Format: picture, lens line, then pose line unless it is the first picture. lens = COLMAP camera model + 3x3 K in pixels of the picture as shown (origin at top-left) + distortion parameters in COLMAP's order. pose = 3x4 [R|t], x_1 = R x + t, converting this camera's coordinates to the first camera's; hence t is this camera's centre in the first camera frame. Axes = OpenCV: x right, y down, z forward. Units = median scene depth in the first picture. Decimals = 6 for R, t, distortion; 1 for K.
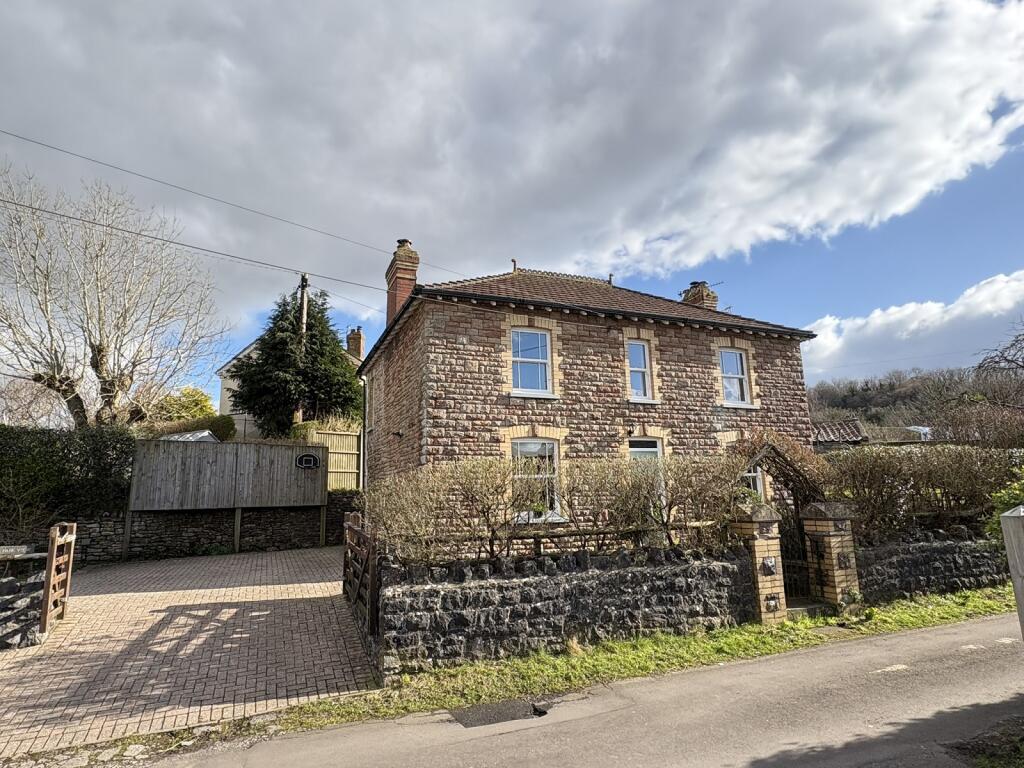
lens RADIAL K [[591.3, 0, 510.7], [0, 591.3, 387.3], [0, 0, 1]] dist [0.002034, 0.000550]
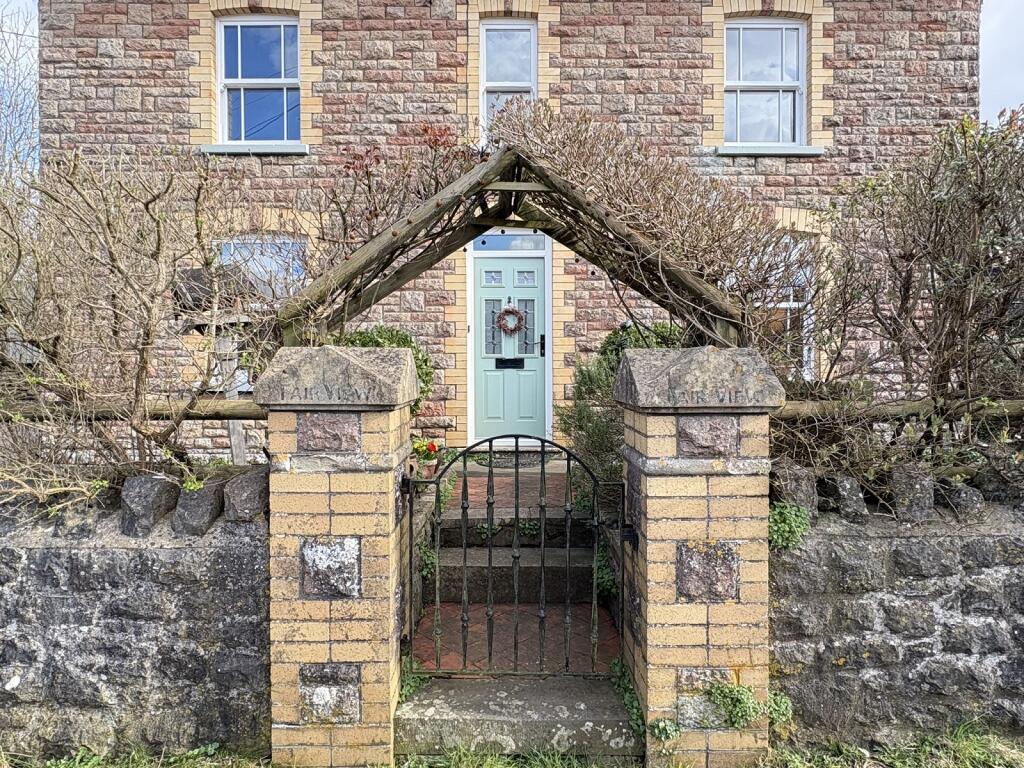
lens RADIAL K [[591.3, 0, 513.4], [0, 591.3, 381.9], [0, 0, 1]] dist [0.002034, 0.000550]
pose [[0.927832, 0.025775, -0.372107, 0.452287], [0.051748, 0.979067, 0.196849, 0.124402], [0.369391, -0.201898, 0.907076, 0.589498]]
